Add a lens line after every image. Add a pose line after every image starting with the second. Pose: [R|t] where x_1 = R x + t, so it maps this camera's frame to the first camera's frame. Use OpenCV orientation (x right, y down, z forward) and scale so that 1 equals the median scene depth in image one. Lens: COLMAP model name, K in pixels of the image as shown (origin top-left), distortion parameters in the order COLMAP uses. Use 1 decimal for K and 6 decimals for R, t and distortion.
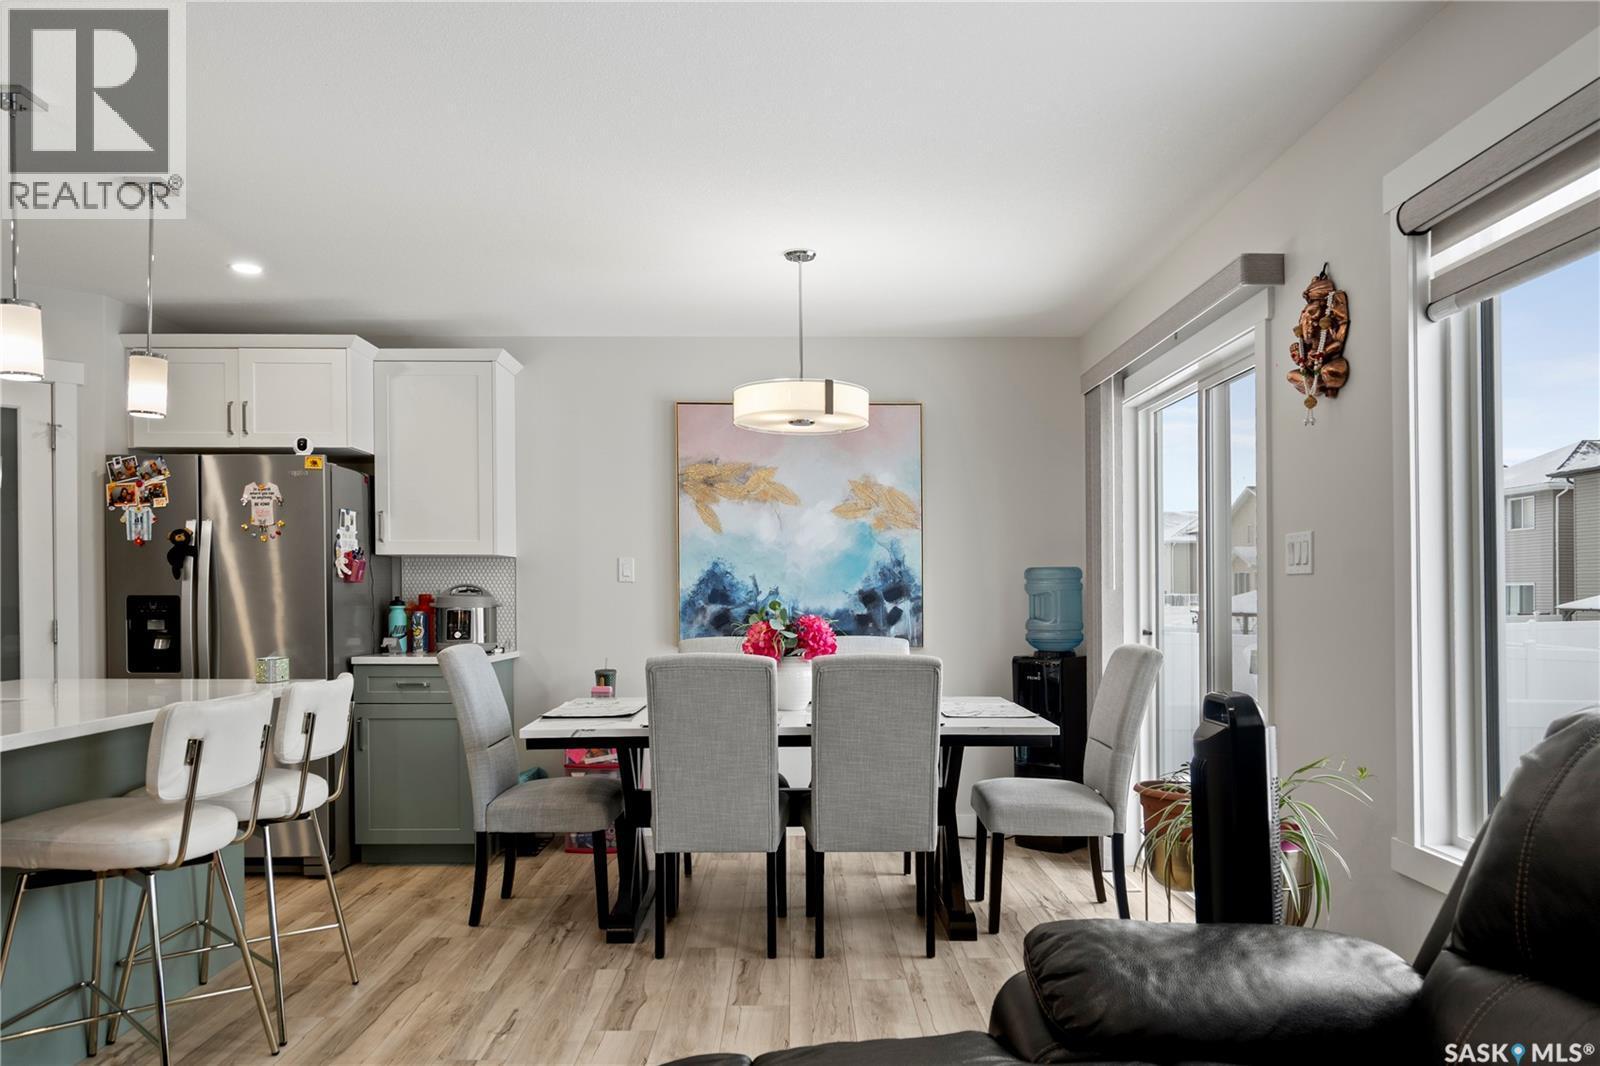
lens RADIAL K [[1113.4, 0, 808.1], [0, 1113.4, 609.2], [0, 0, 1]] dist [-0.000685, -0.000497]
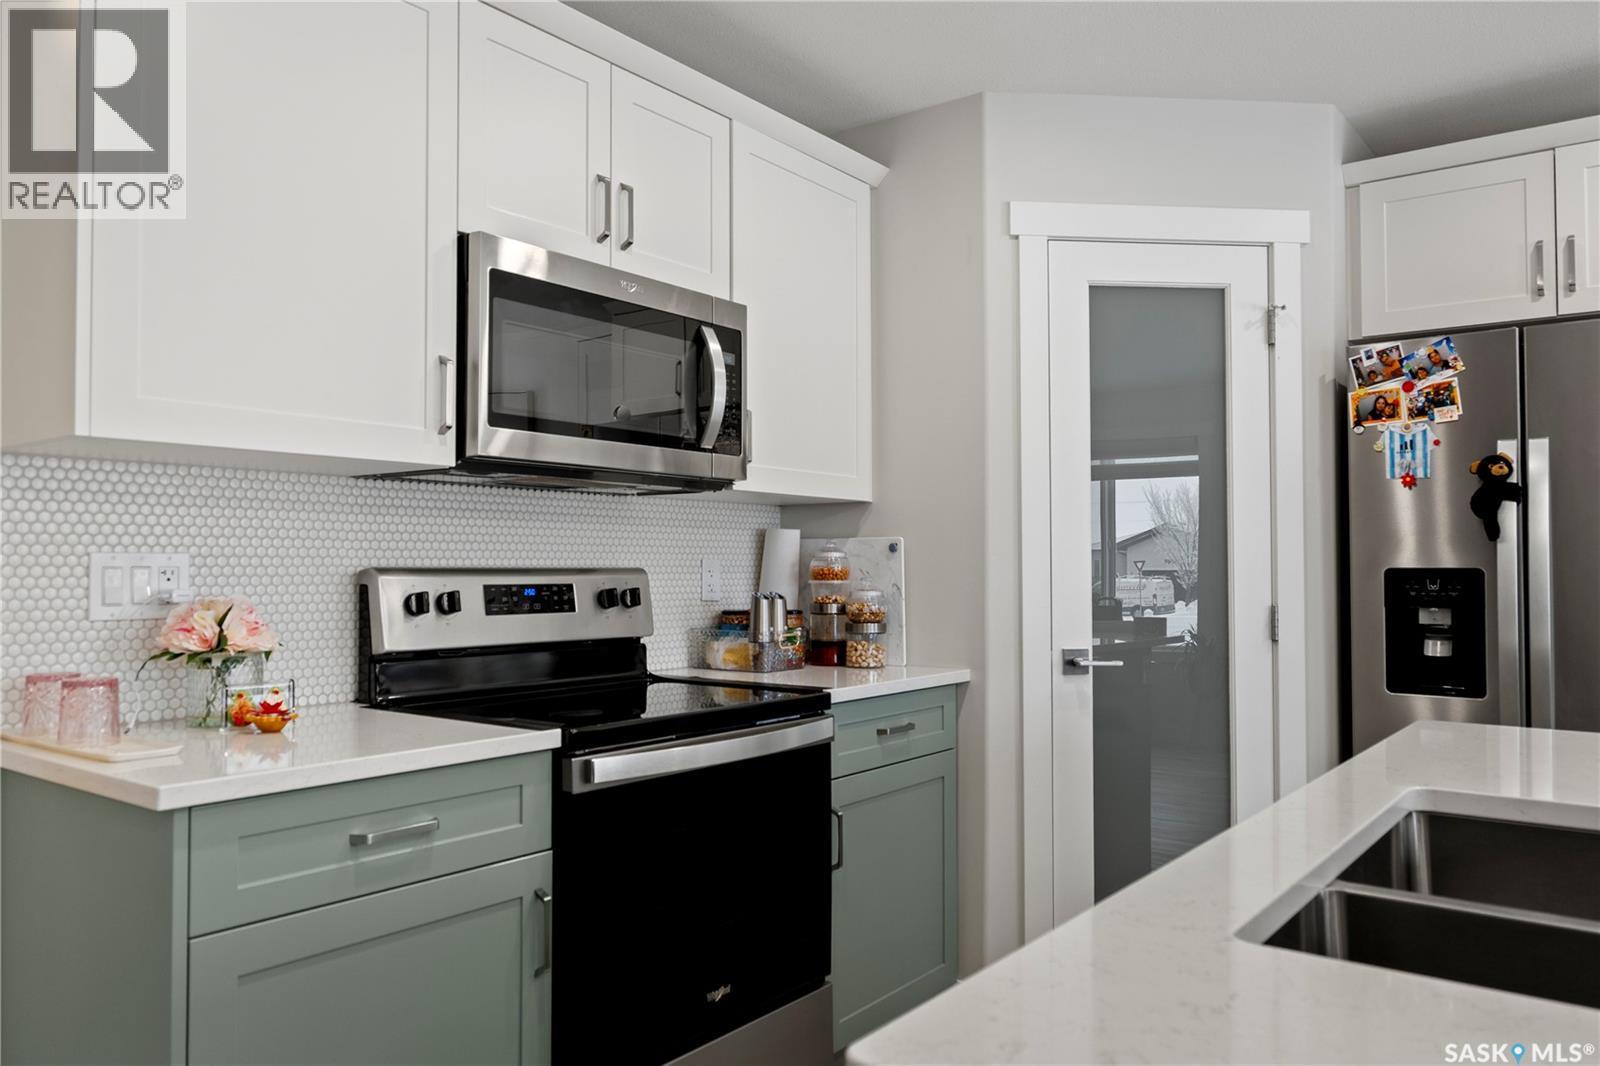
lens RADIAL K [[1178.6, 0, 800.0], [0, 1178.6, 533.0], [0, 0, 1]] dist [0.009012, 0.002129]
pose [[0.793253, -0.018078, -0.608624, -0.446979], [-0.009225, 0.999088, -0.041699, -0.001415], [0.608823, 0.038692, 0.792362, 0.266002]]
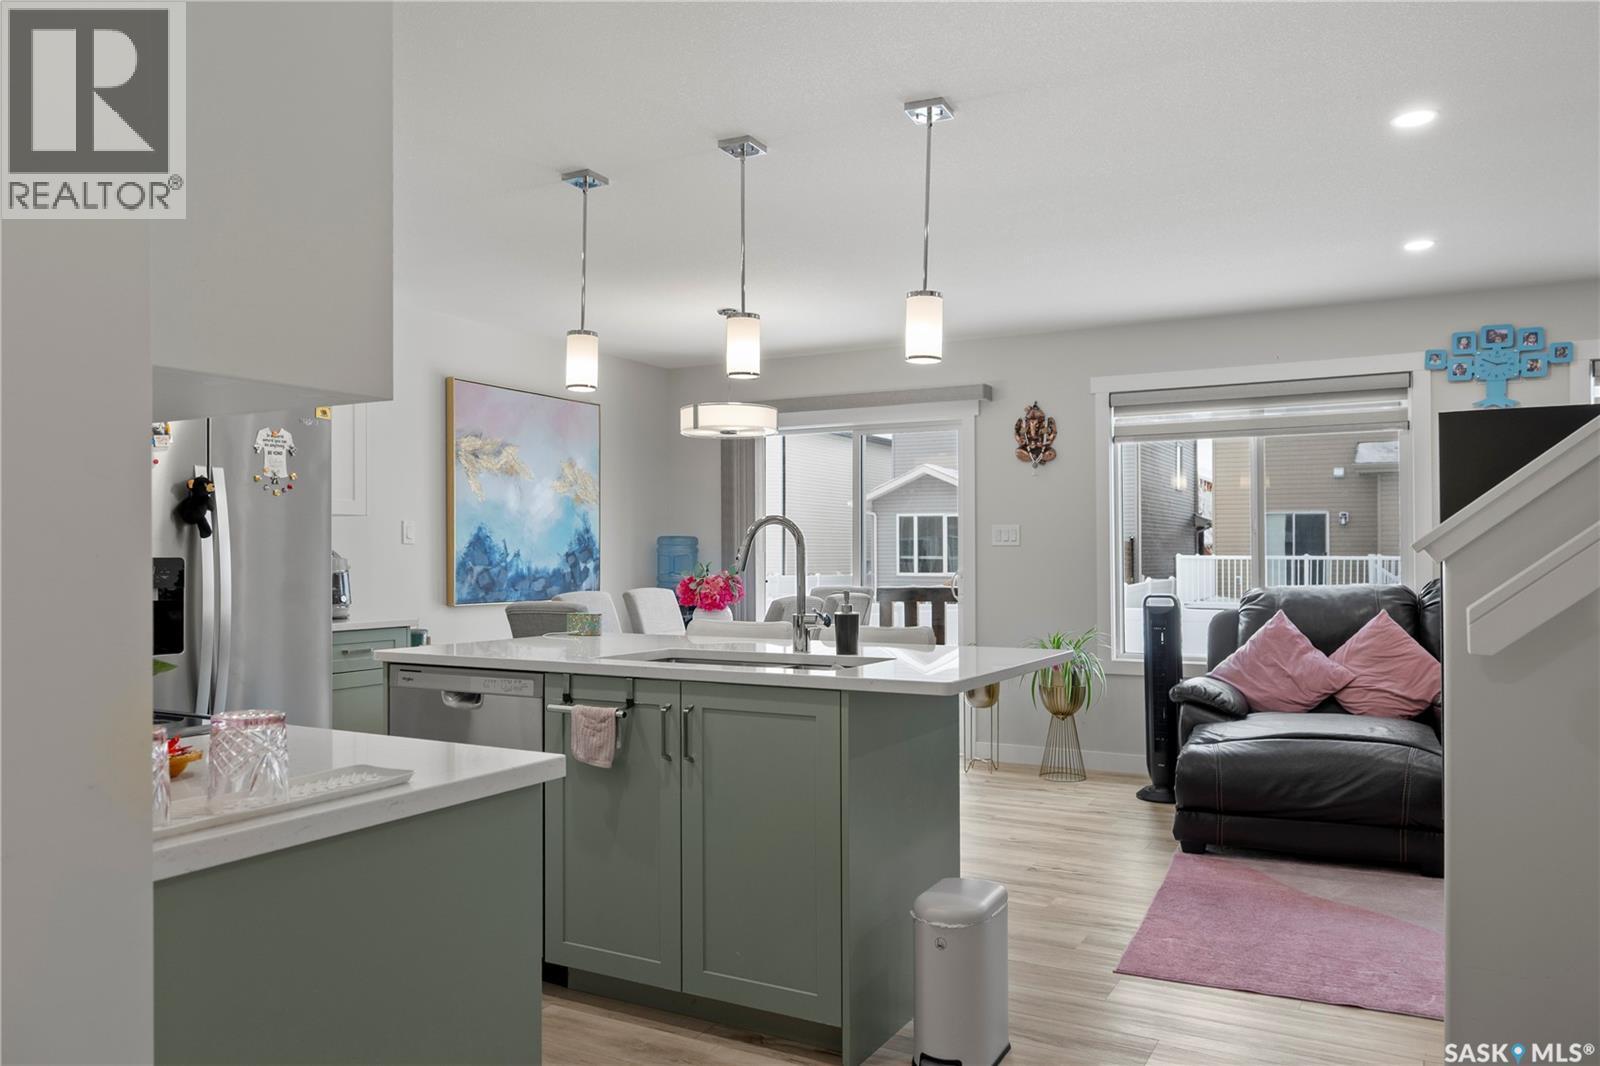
lens RADIAL K [[1125.8, 0, 797.4], [0, 1125.8, 561.1], [0, 0, 1]] dist [-0.005836, -0.000430]
pose [[0.494581, -0.004779, 0.869118, -1.001817], [0.012841, 0.999916, -0.001809, -0.002701], [-0.869037, 0.012055, 0.494601, 0.198384]]
